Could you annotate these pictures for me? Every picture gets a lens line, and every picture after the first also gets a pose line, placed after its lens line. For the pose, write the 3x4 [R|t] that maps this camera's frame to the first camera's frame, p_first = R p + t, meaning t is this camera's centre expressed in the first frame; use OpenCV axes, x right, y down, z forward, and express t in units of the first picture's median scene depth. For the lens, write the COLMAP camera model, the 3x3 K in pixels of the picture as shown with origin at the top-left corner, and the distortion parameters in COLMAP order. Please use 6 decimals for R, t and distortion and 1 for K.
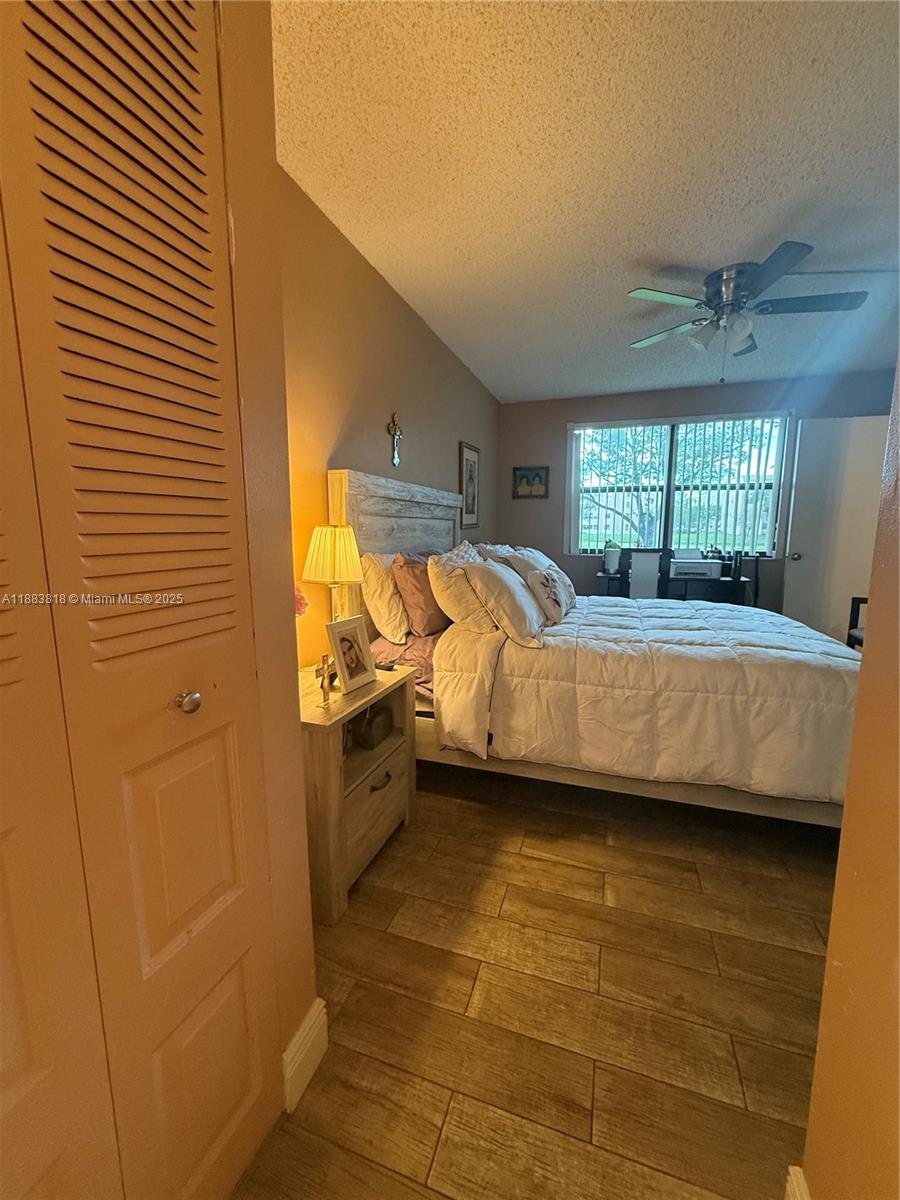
lens RADIAL K [[478.9, 0, 450.7], [0, 478.9, 596.9], [0, 0, 1]] dist [-0.000165, 0.000130]
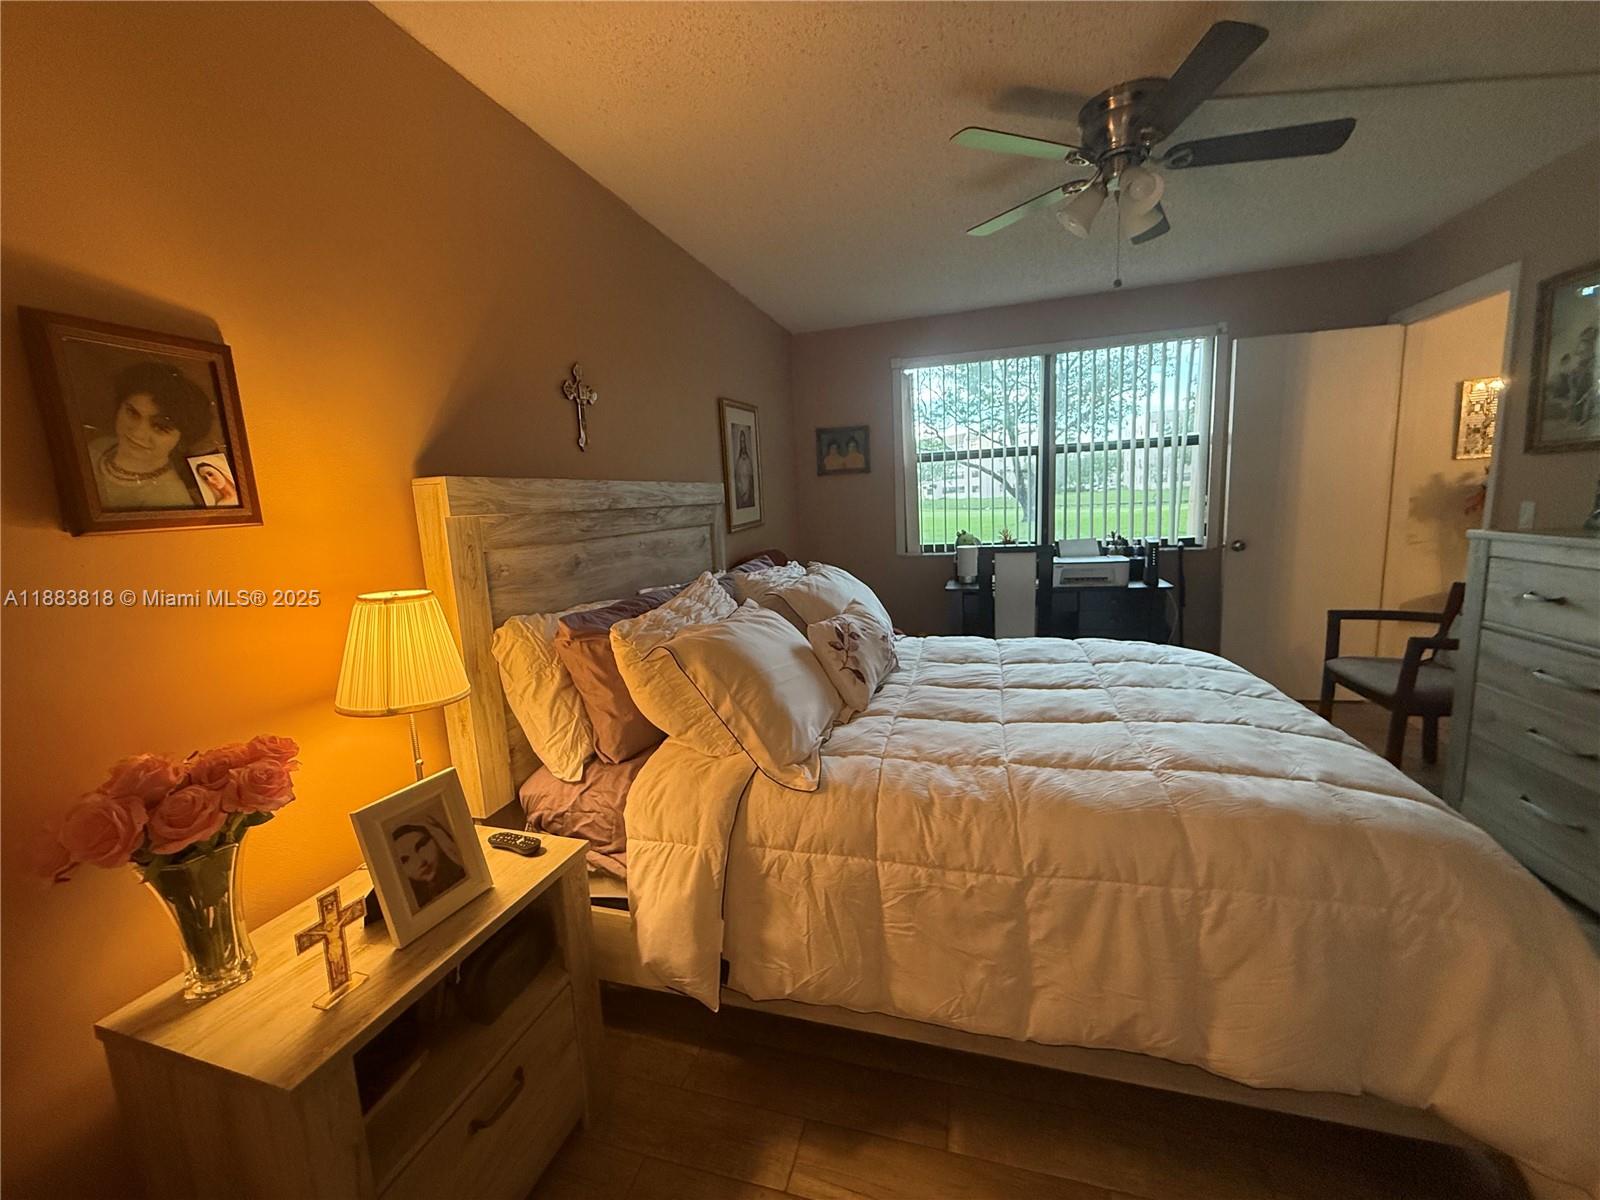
lens RADIAL K [[638.5, 0, 794.9], [0, 638.5, 601.2], [0, 0, 1]] dist [-0.000165, 0.000130]
pose [[0.997887, -0.057267, 0.030701, 0.157679], [0.056799, 0.998259, 0.015921, -0.121532], [-0.031560, -0.014143, 0.999402, 0.279154]]
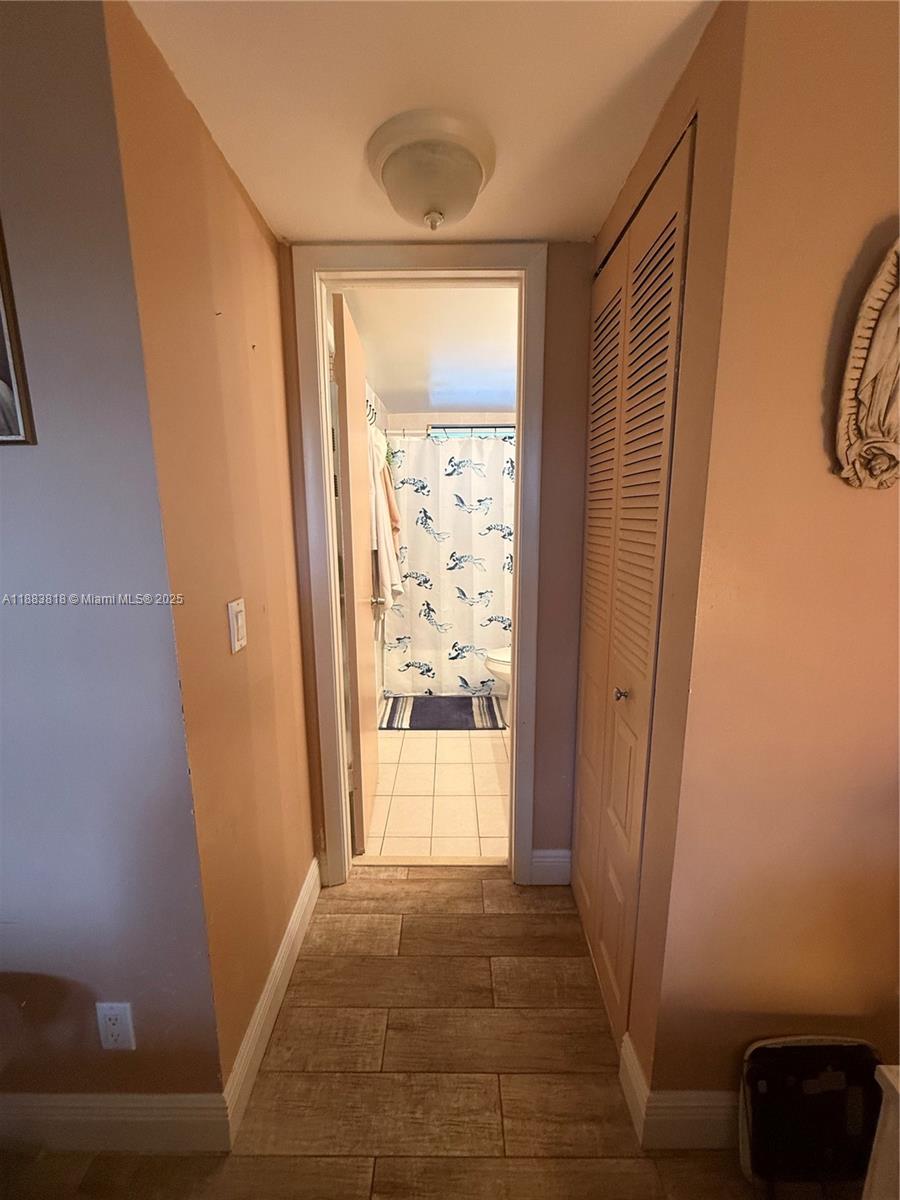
lens RADIAL K [[477.1, 0, 447.6], [0, 477.1, 598.1], [0, 0, 1]] dist [0.000086, -0.000232]
pose [[-0.946377, 0.066724, -0.316099, 0.196350], [-0.036378, 0.950207, 0.309488, -0.222560], [0.321010, 0.304391, -0.896827, 0.816634]]
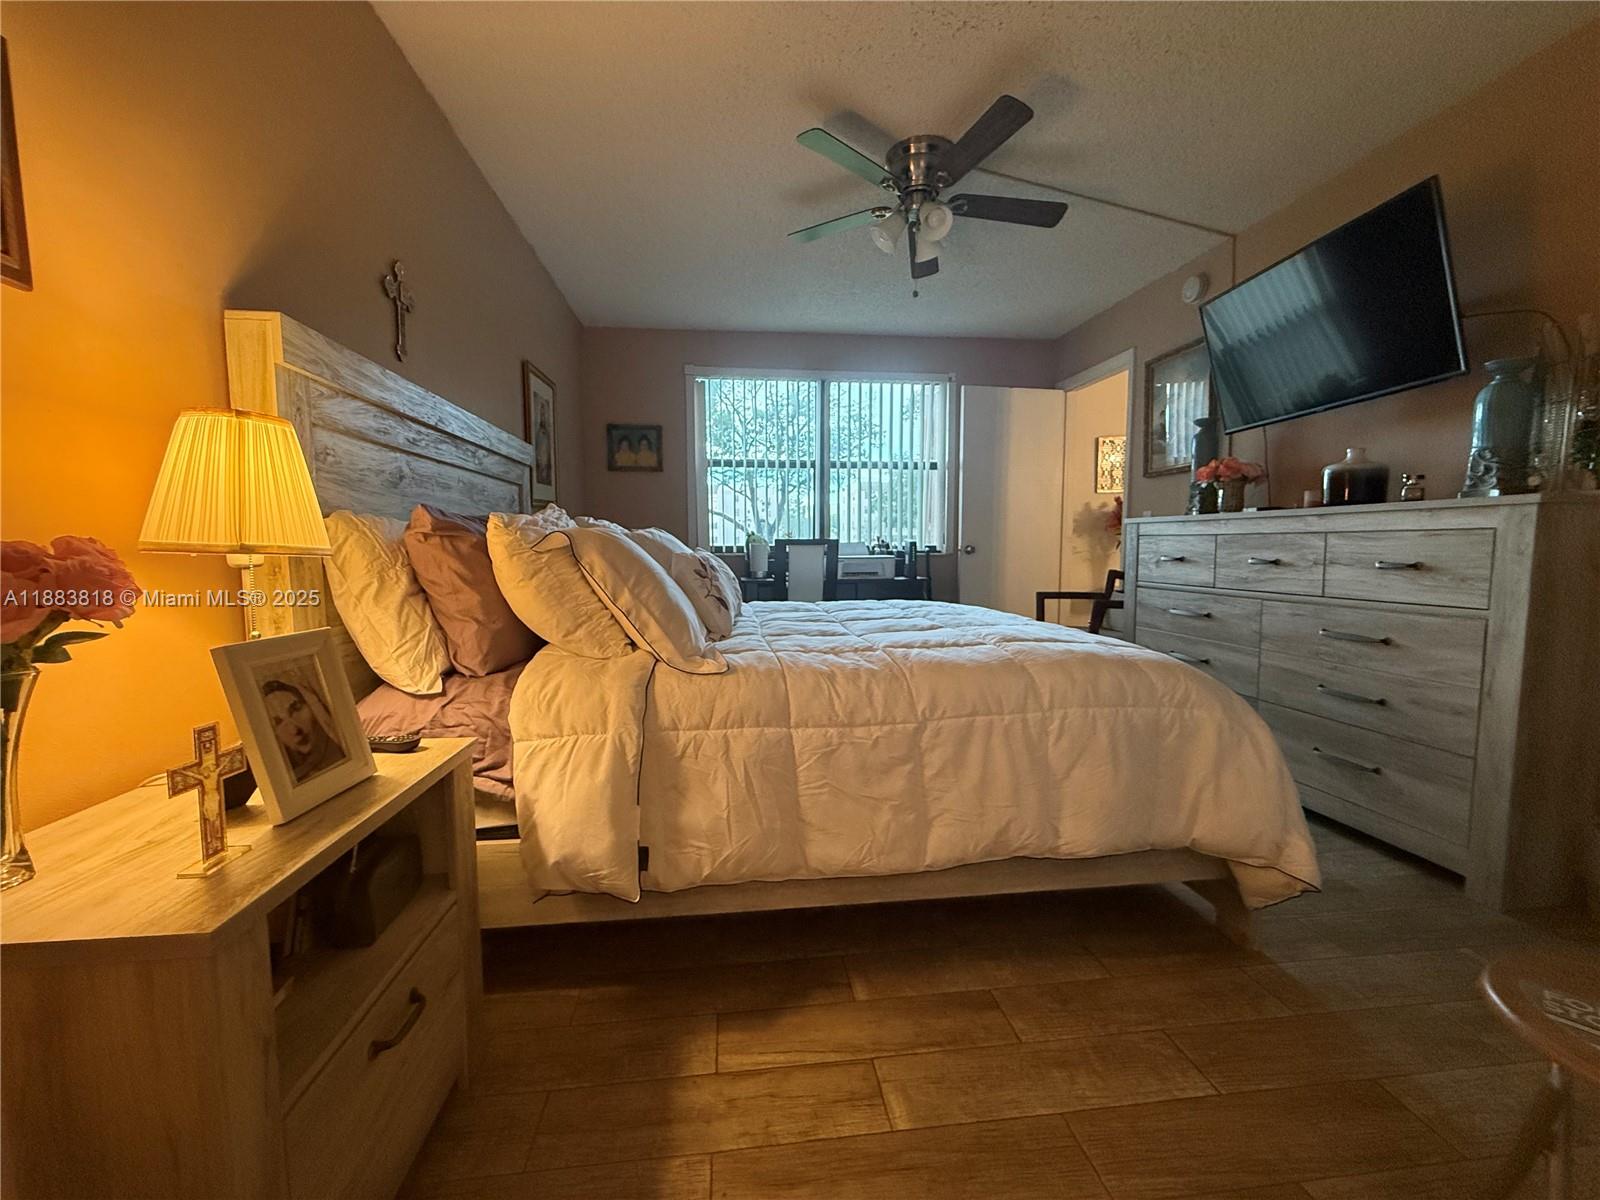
lens RADIAL K [[638.5, 0, 794.9], [0, 638.5, 601.2], [0, 0, 1]] dist [-0.000165, 0.000130]
pose [[0.904840, -0.041741, 0.423701, -0.047313], [0.063233, 0.997321, -0.036787, 0.056932], [-0.421030, 0.060078, 0.905055, 0.291718]]
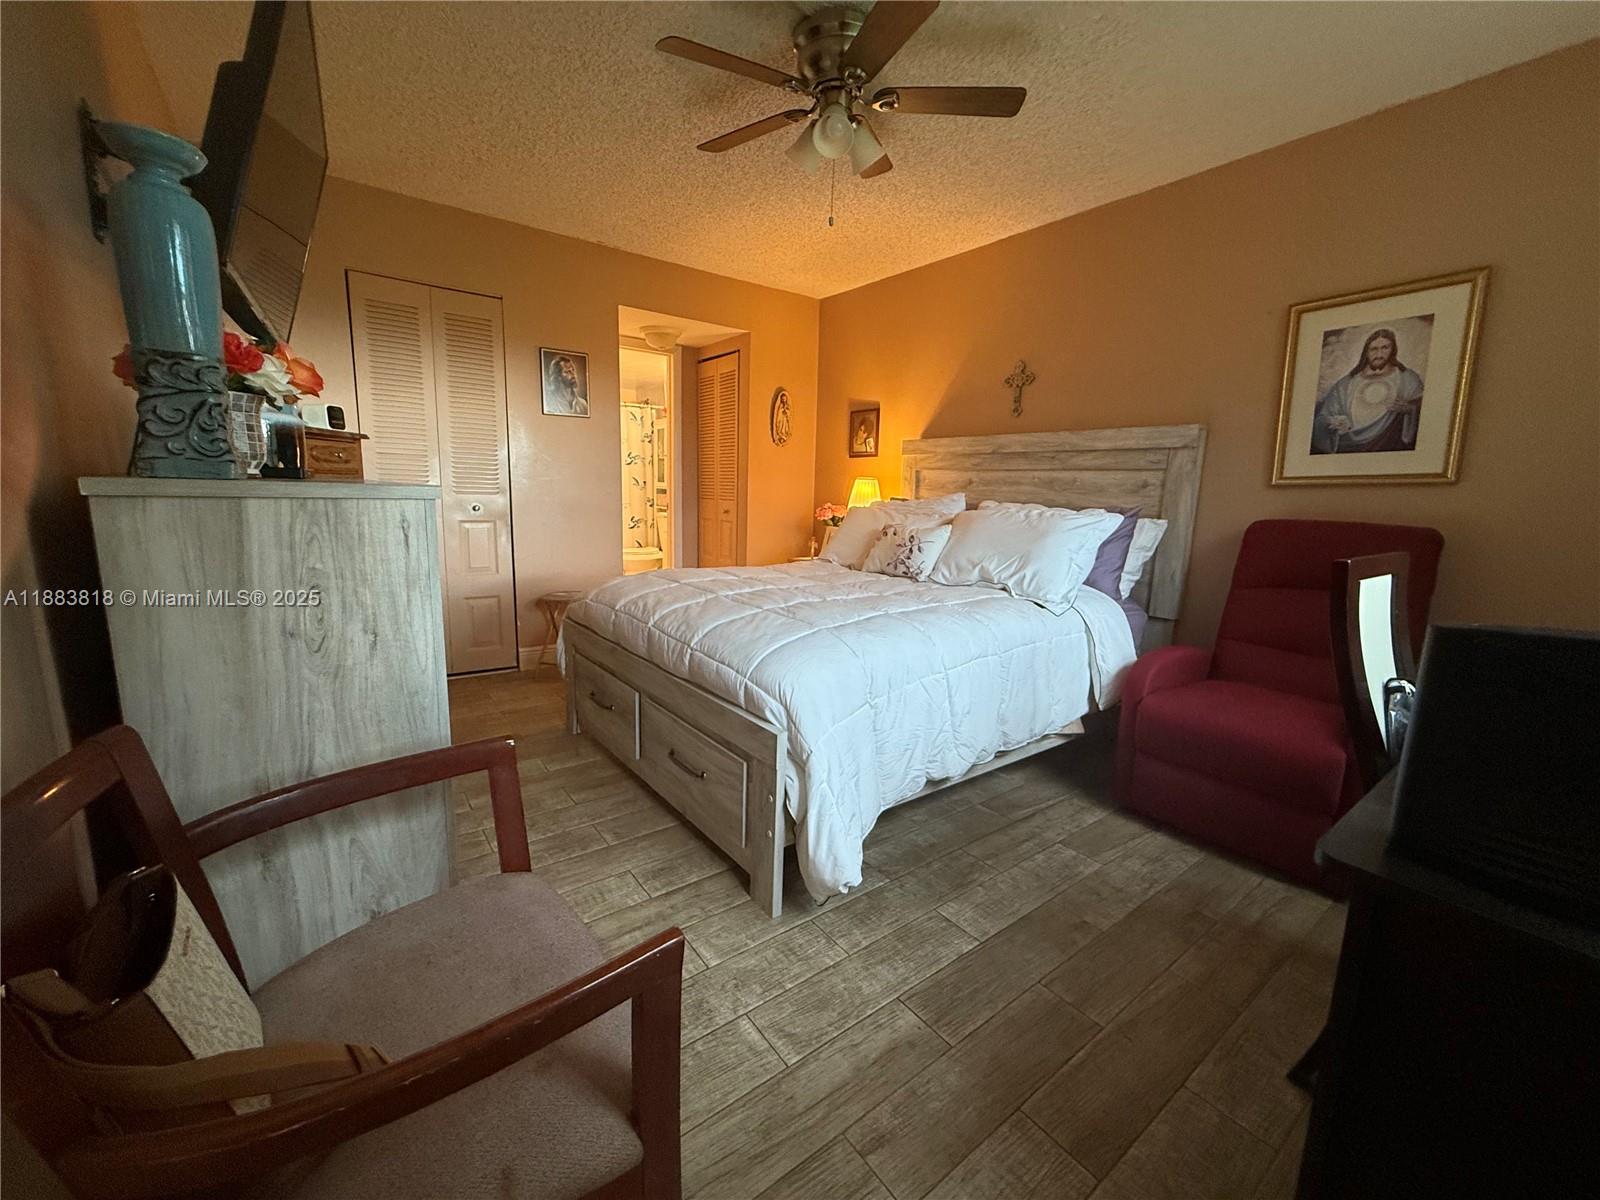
lens RADIAL K [[637.3, 0, 795.3], [0, 637.3, 598.8], [0, 0, 1]] dist [-0.001373, 0.000098]
pose [[-0.561810, 0.127187, -0.817431, 1.726238], [-0.143731, 0.958076, 0.247855, -0.251419], [0.814684, 0.256738, -0.519976, 1.982000]]
